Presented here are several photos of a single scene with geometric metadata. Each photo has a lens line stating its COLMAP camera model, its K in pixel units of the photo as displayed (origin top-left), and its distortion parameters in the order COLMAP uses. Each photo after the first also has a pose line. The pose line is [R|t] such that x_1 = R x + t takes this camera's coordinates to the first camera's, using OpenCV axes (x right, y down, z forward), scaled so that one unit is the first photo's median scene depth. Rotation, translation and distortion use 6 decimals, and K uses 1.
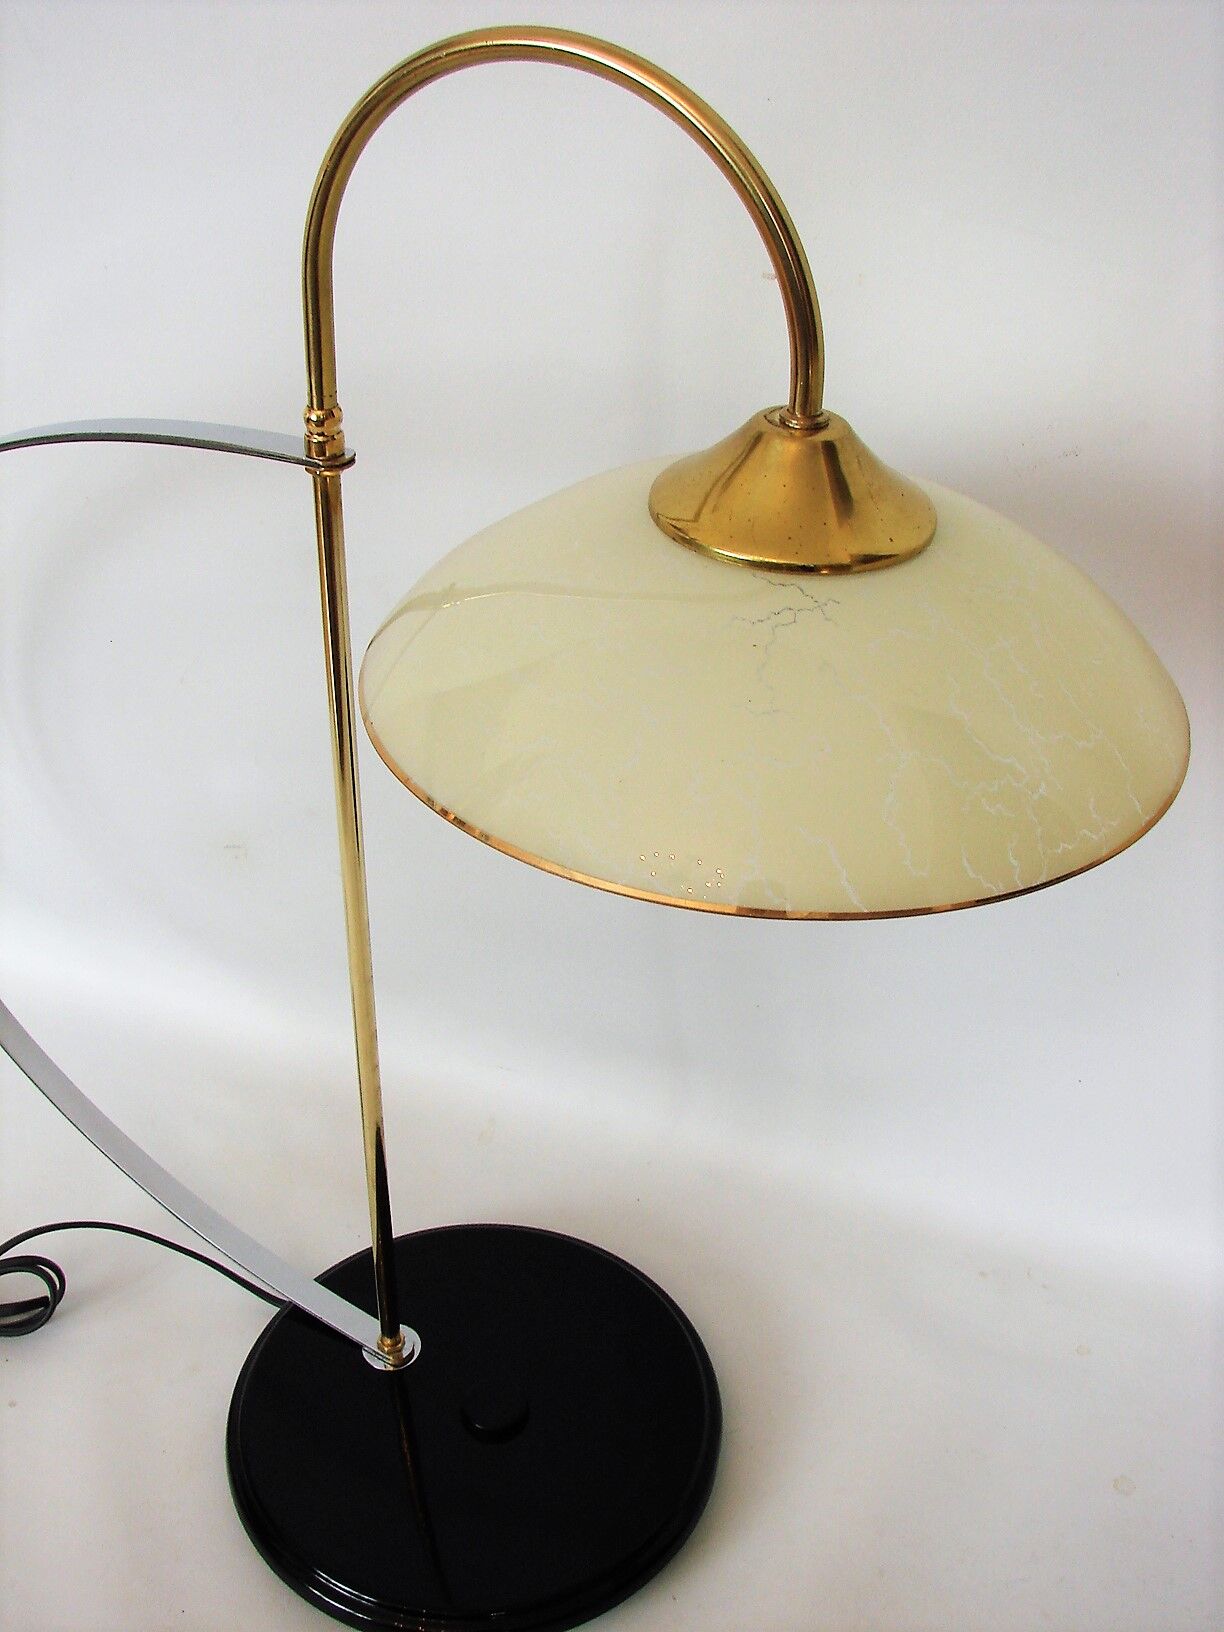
lens RADIAL K [[1765.9, 0, 569.5], [0, 1765.9, 804.9], [0, 0, 1]] dist [-0.116499, 0.000000]
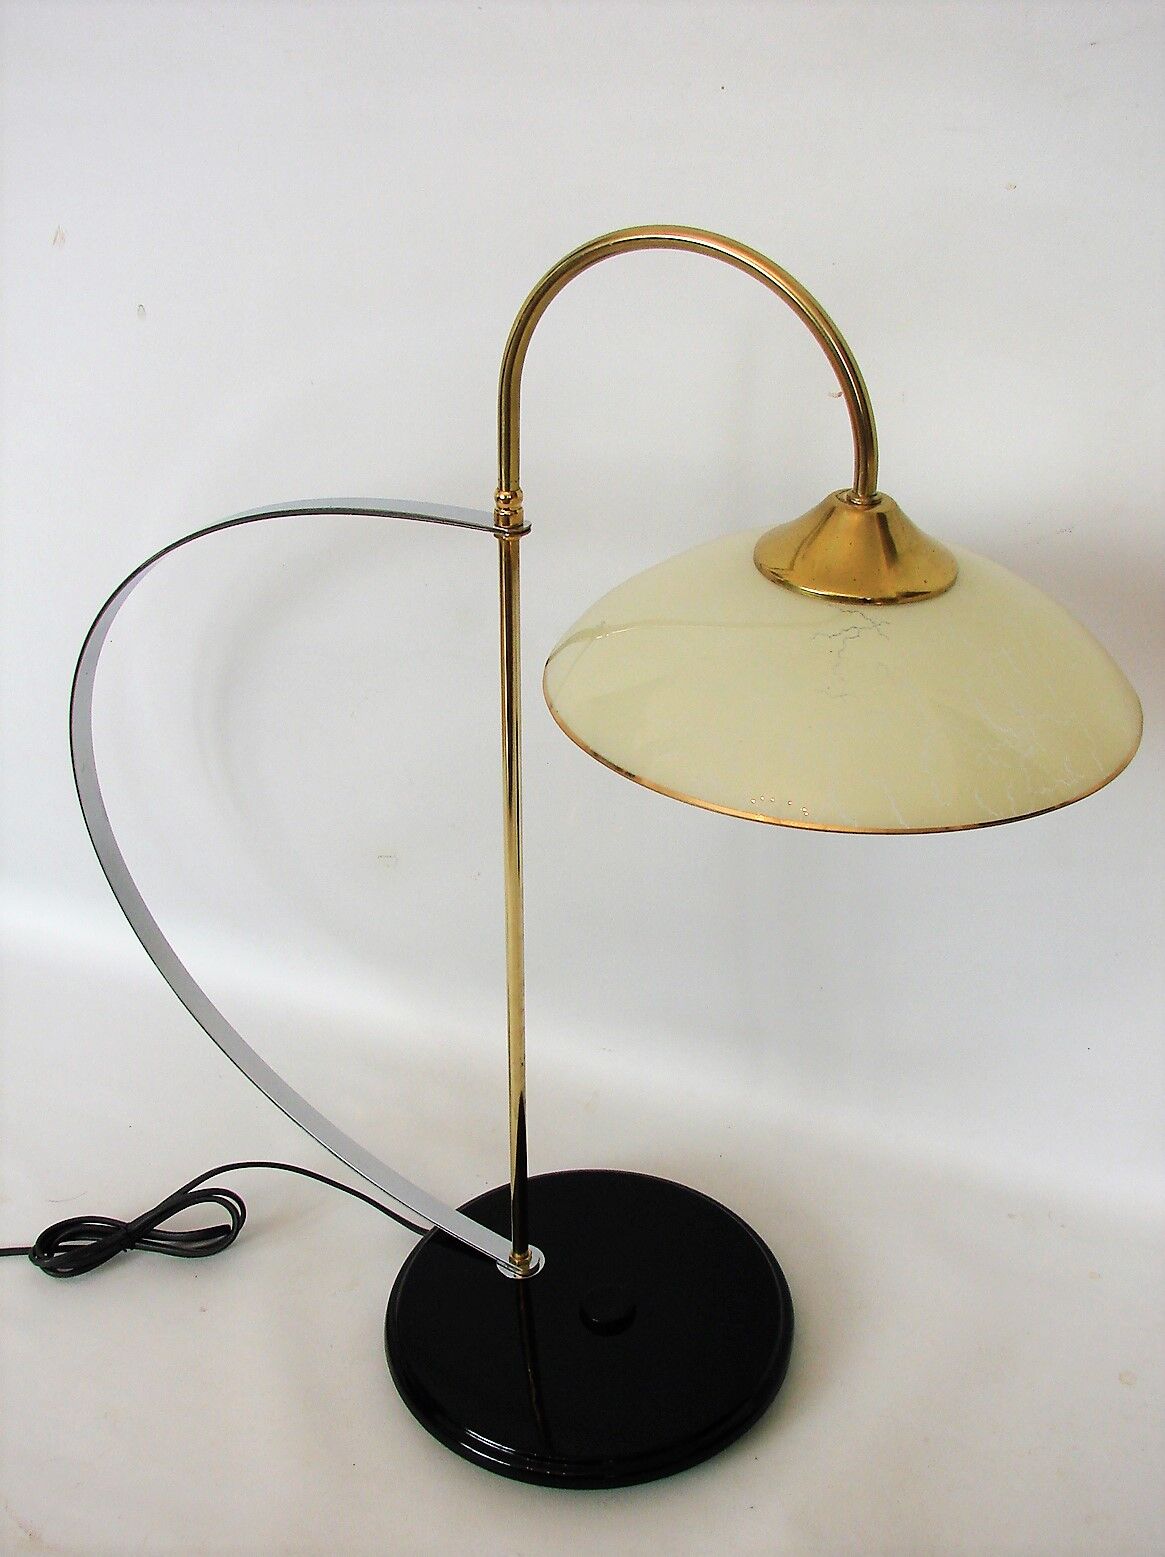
lens RADIAL K [[1784.9, 0, 580.6], [0, 1784.9, 779.9], [0, 0, 1]] dist [-0.134880, 0.000000]
pose [[0.999807, 0.006125, -0.018649, -0.057451], [-0.007471, 0.997304, -0.073000, 0.097423], [0.018151, 0.073126, 0.997158, -0.357870]]
